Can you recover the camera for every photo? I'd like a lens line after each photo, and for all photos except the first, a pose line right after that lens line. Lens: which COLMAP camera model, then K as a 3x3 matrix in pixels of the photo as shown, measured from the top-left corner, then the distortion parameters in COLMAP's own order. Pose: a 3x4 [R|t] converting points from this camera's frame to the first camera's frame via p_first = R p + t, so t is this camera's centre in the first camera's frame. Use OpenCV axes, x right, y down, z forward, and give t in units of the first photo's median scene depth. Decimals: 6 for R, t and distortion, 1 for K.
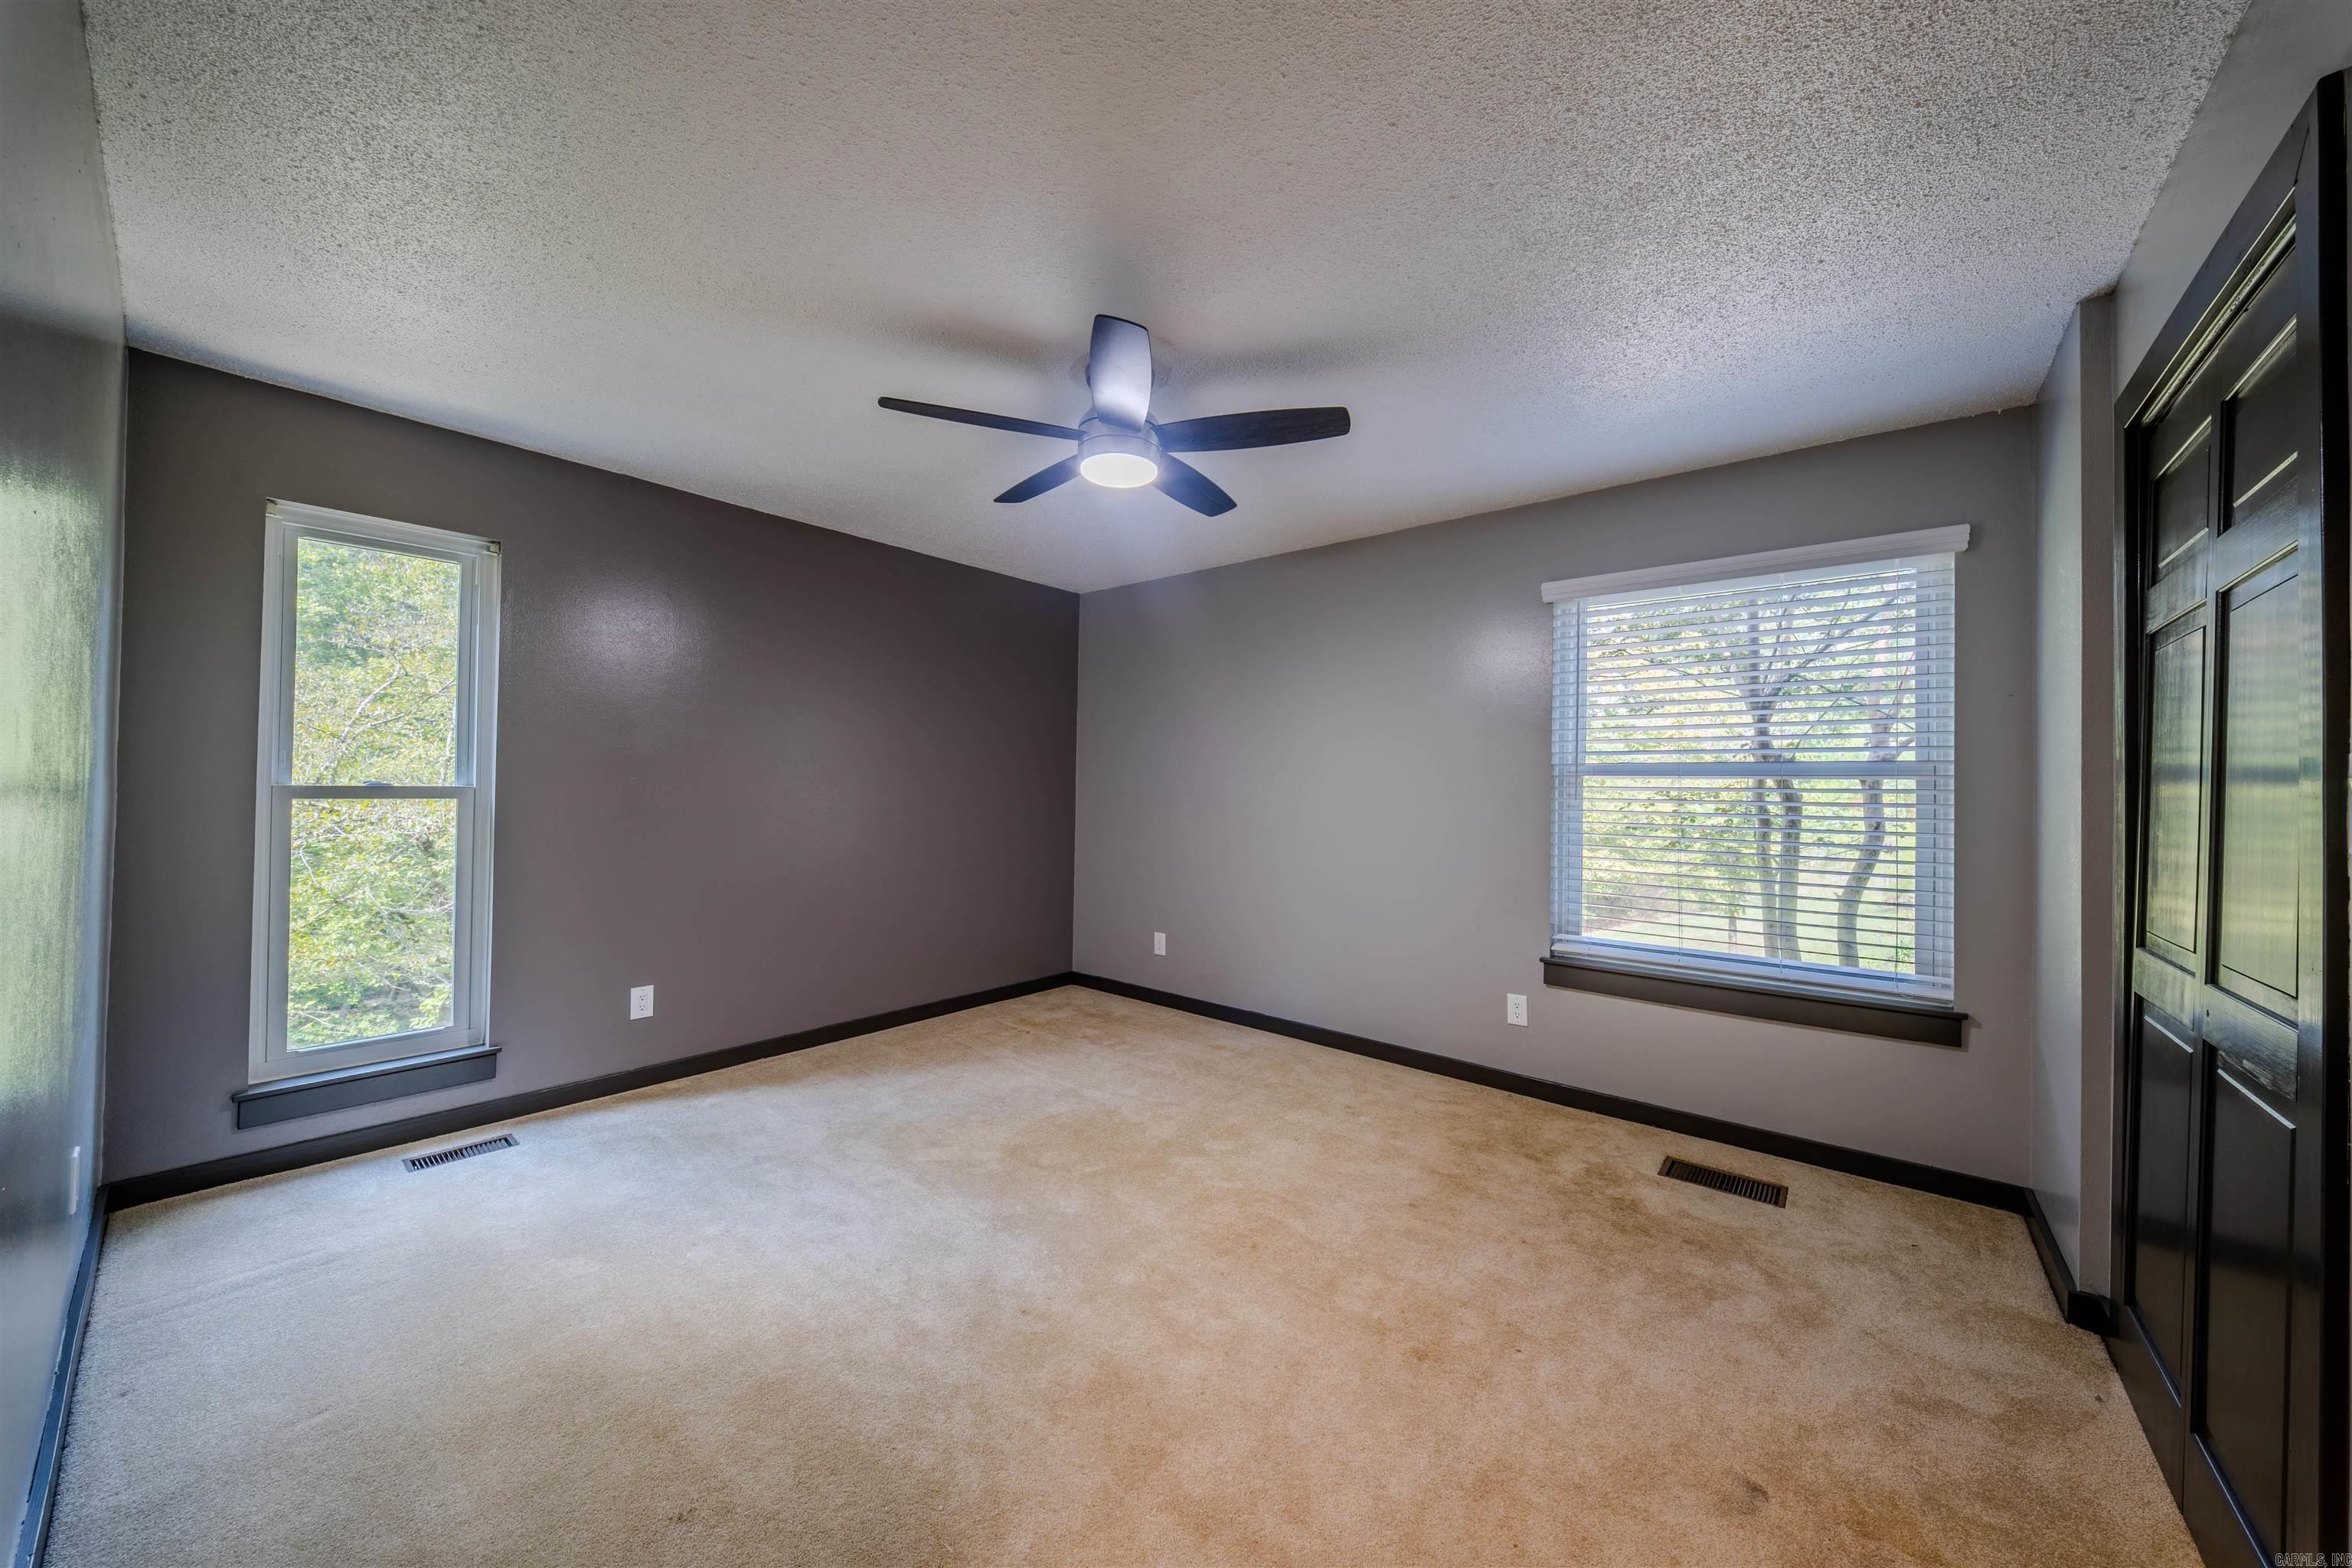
lens RADIAL K [[824.2, 0, 1181.9], [0, 824.2, 781.0], [0, 0, 1]] dist [0.002418, -0.002959]
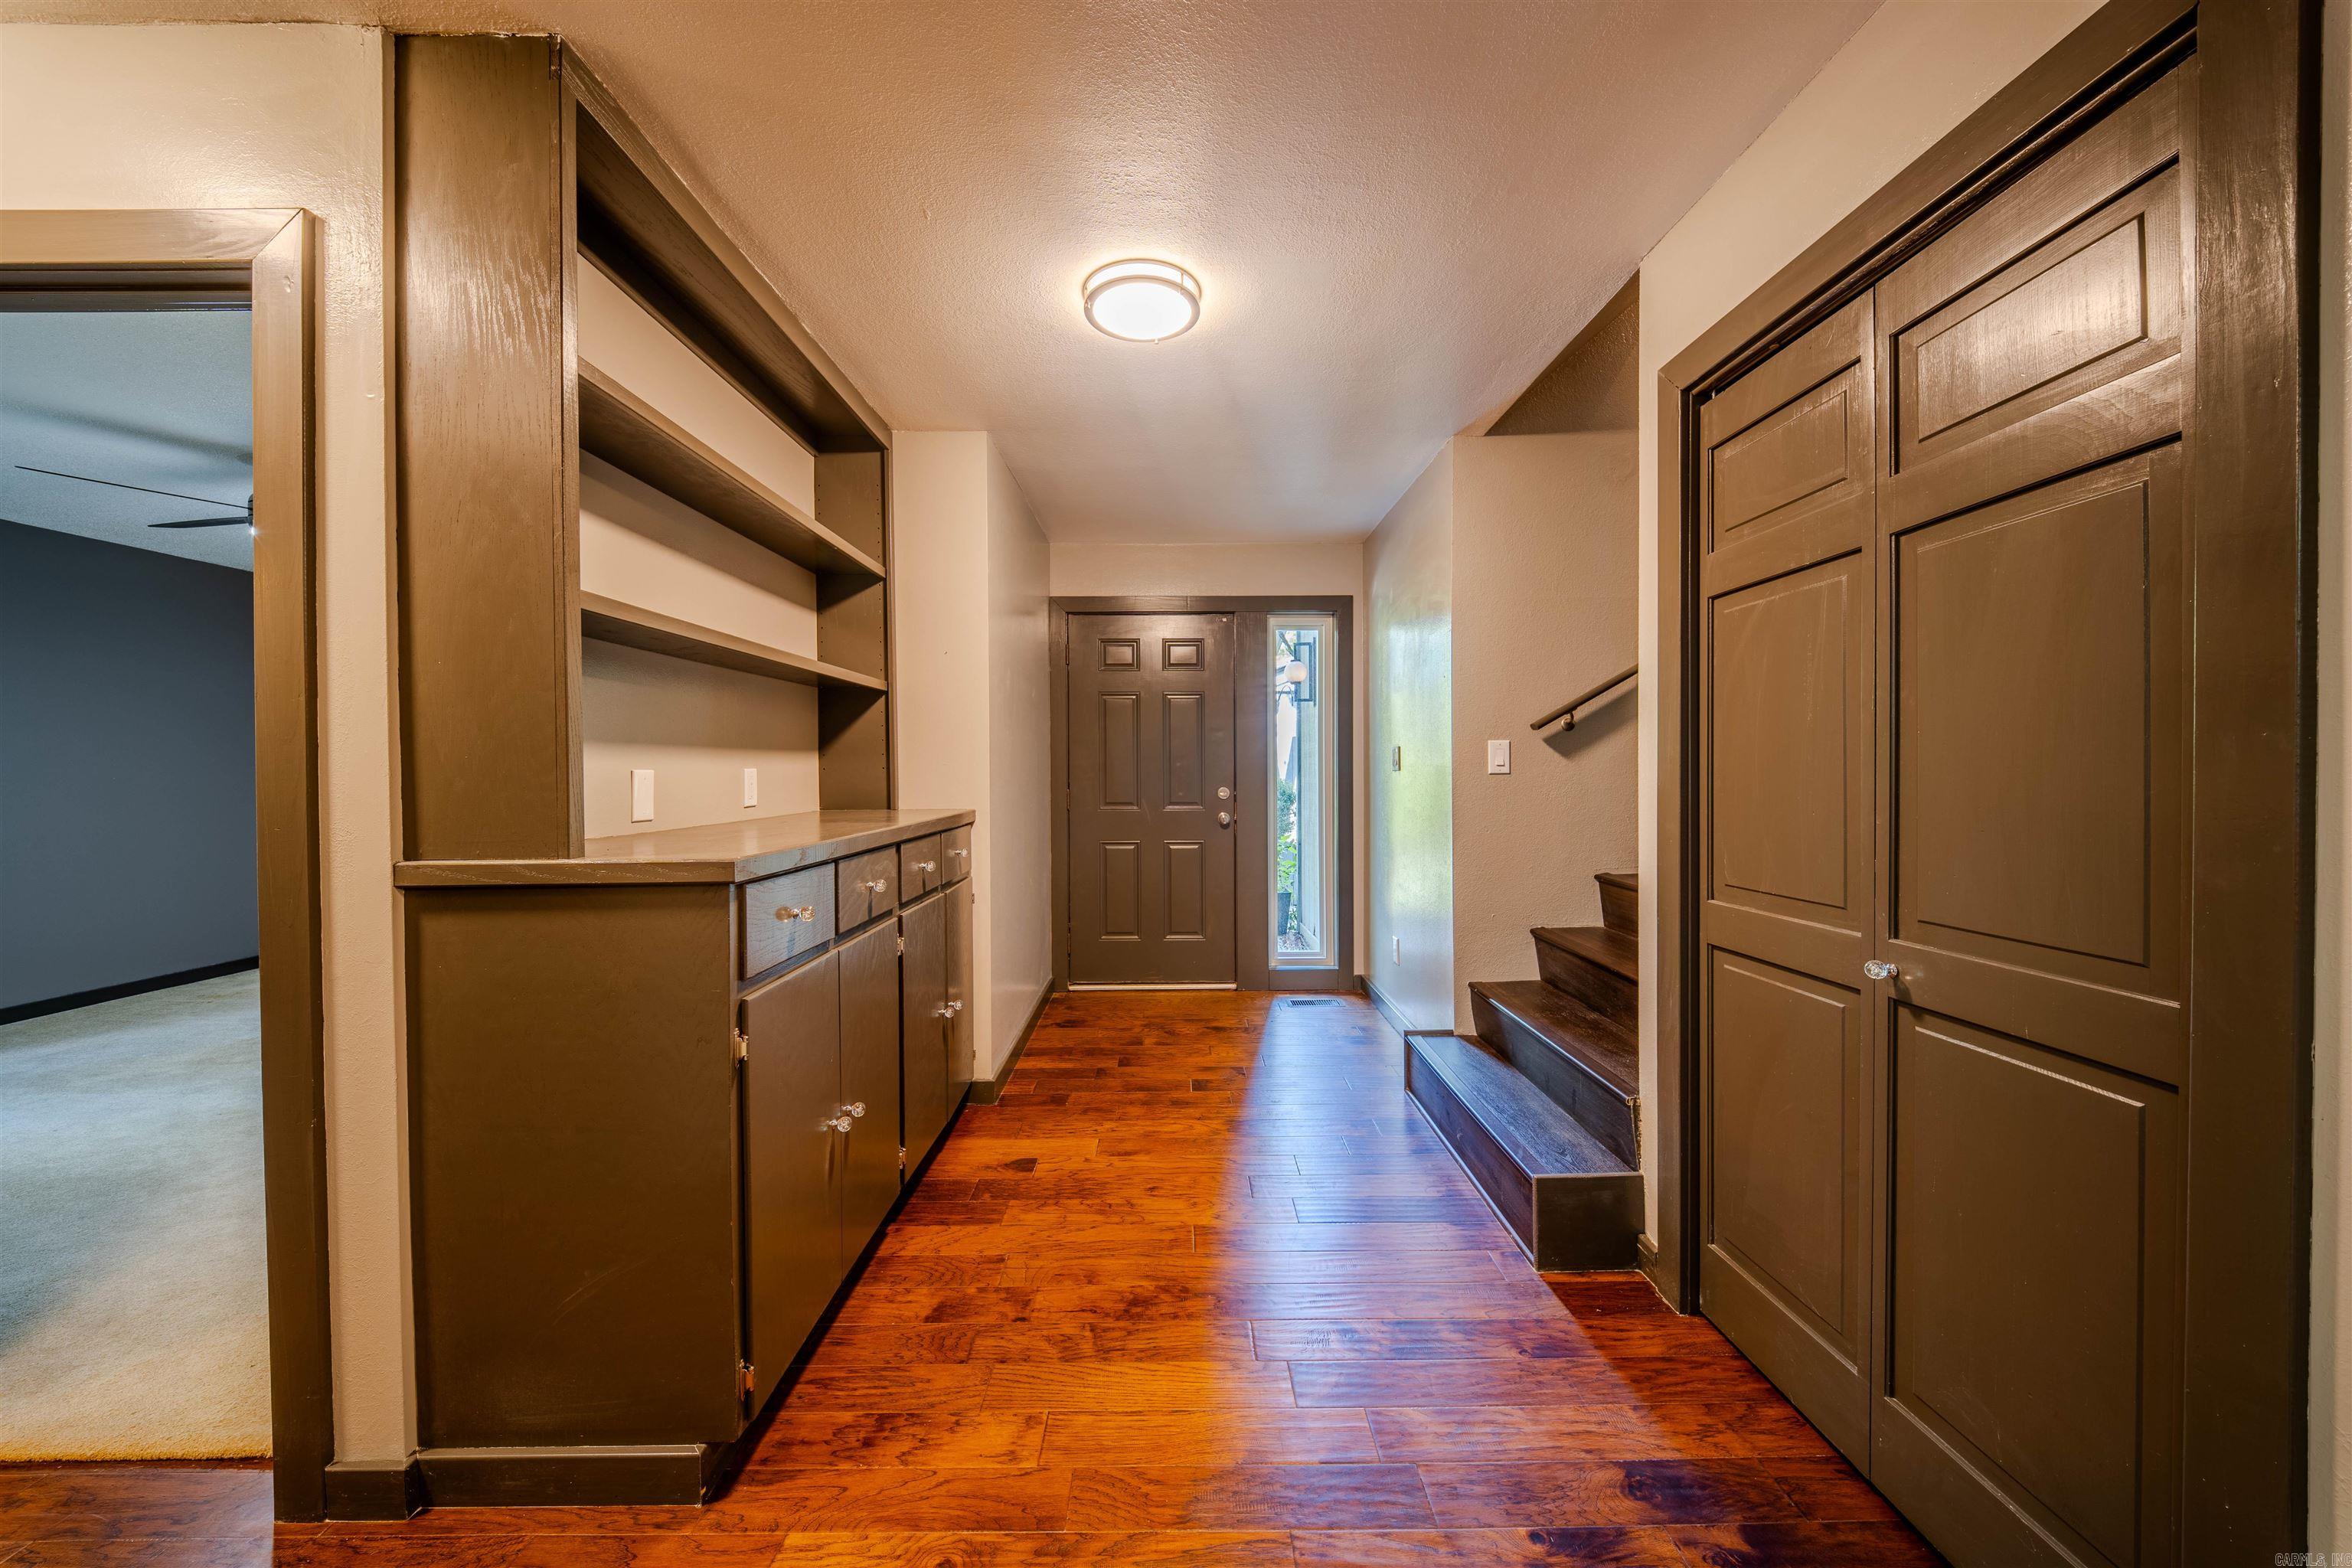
lens RADIAL K [[824.2, 0, 1174.0], [0, 824.2, 771.5], [0, 0, 1]] dist [0.002418, -0.002959]
pose [[0.769181, -0.030278, 0.638313, 0.149605], [0.018351, 0.999512, 0.025297, 0.006747], [-0.638767, -0.007744, 0.769361, -0.897208]]
